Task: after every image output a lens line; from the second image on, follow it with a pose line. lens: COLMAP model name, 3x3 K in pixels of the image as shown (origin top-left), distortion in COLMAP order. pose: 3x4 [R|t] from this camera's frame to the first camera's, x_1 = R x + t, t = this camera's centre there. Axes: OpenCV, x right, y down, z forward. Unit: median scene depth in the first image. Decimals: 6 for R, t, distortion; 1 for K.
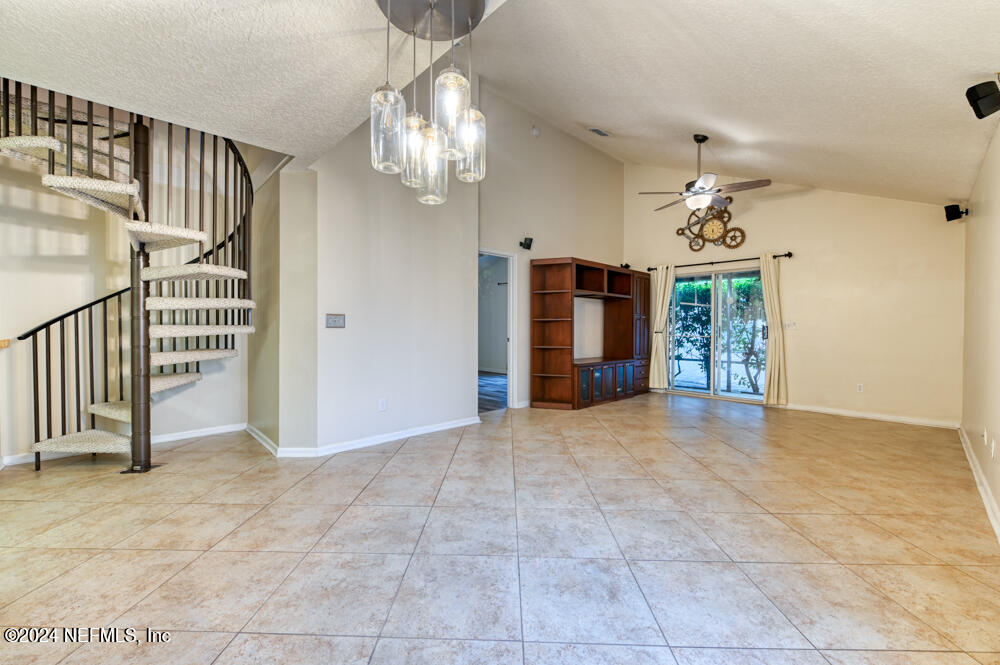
lens RADIAL K [[399.0, 0, 500.0], [0, 399.0, 332.5], [0, 0, 1]] dist [-0.000011, 0.000073]
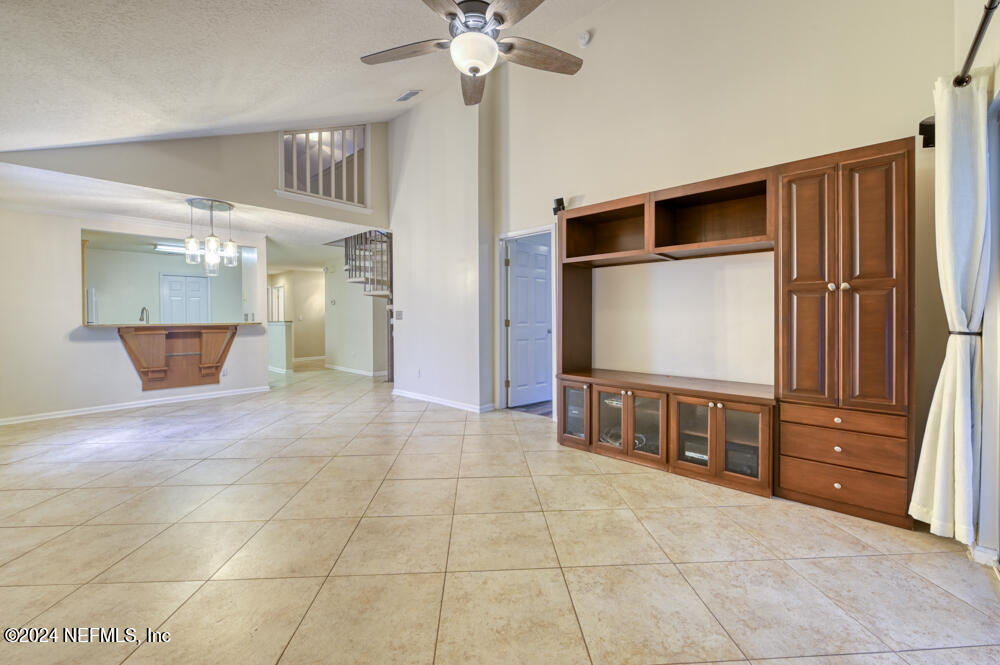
lens RADIAL K [[400.9, 0, 495.9], [0, 400.9, 319.5], [0, 0, 1]] dist [-0.001175, -0.000122]
pose [[0.067312, 0.004379, -0.997722, 0.772076], [-0.006943, 0.999968, 0.003920, -0.009206], [0.997708, 0.006664, 0.067341, 0.779517]]
